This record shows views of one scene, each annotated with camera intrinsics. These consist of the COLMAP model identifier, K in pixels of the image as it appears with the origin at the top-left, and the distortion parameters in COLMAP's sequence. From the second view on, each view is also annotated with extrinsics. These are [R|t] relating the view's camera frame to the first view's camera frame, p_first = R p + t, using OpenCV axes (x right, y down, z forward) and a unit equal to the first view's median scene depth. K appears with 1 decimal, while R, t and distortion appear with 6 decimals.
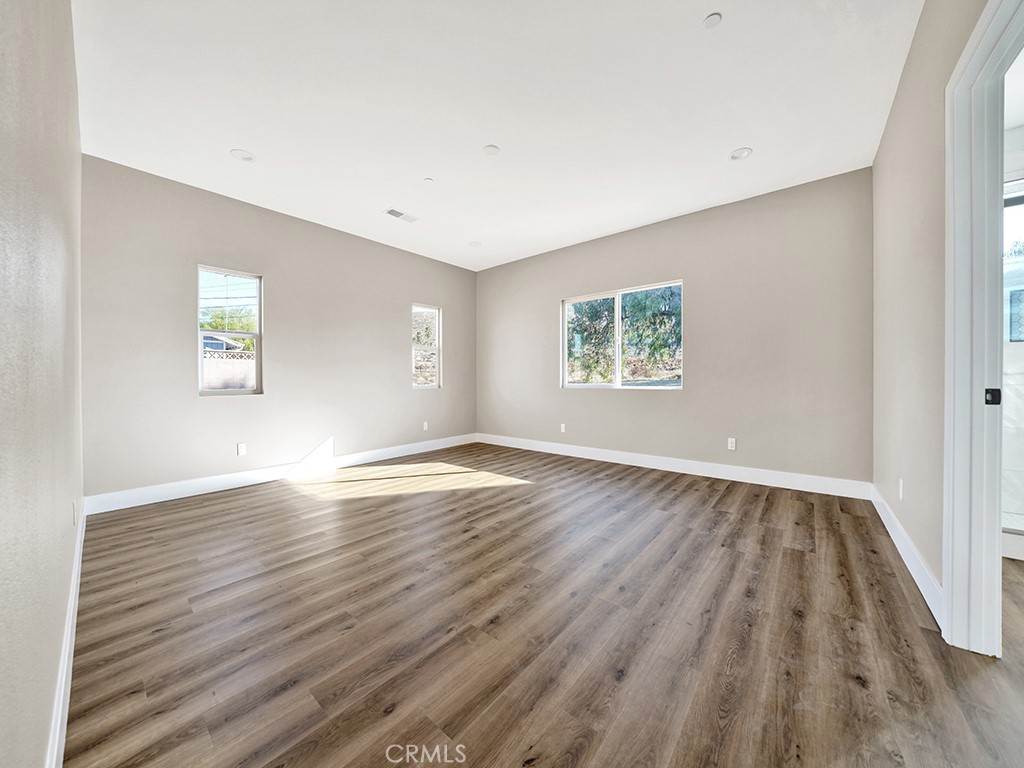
lens RADIAL K [[358.0, 0, 511.1], [0, 358.0, 390.5], [0, 0, 1]] dist [-0.025393, 0.002959]
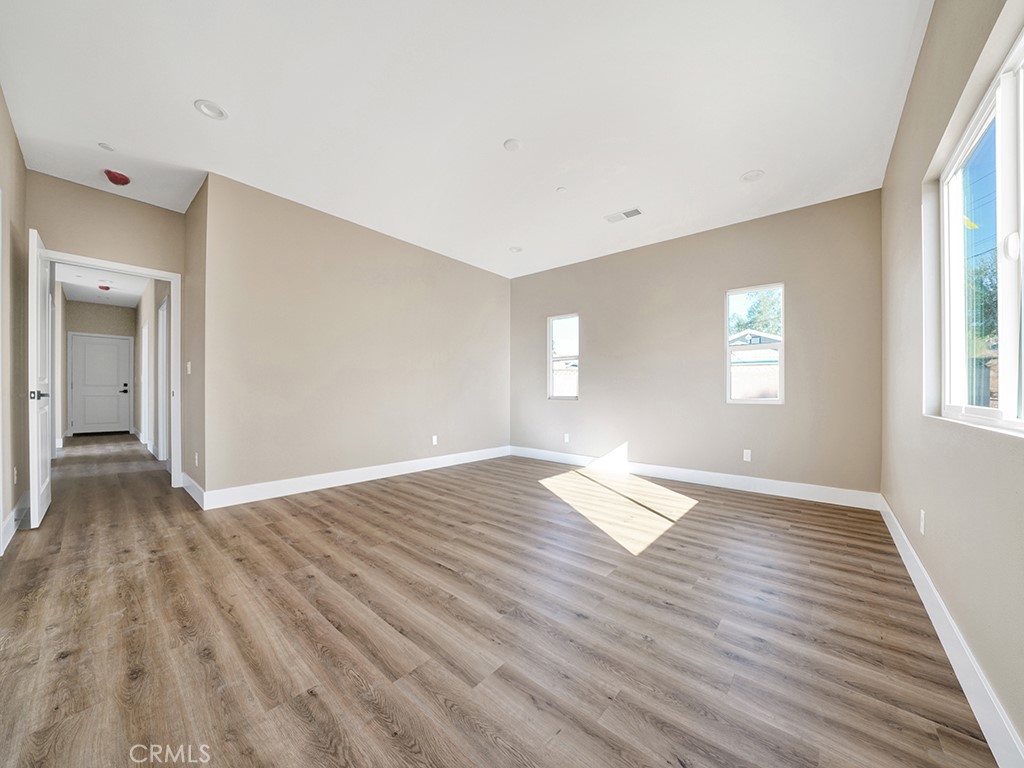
lens RADIAL K [[358.0, 0, 511.1], [0, 358.0, 390.5], [0, 0, 1]] dist [-0.025393, 0.002959]
pose [[0.001853, 0.005073, -0.999985, 1.300992], [-0.034293, 0.999399, 0.005007, -0.039826], [0.999410, 0.034283, 0.002026, 1.481020]]
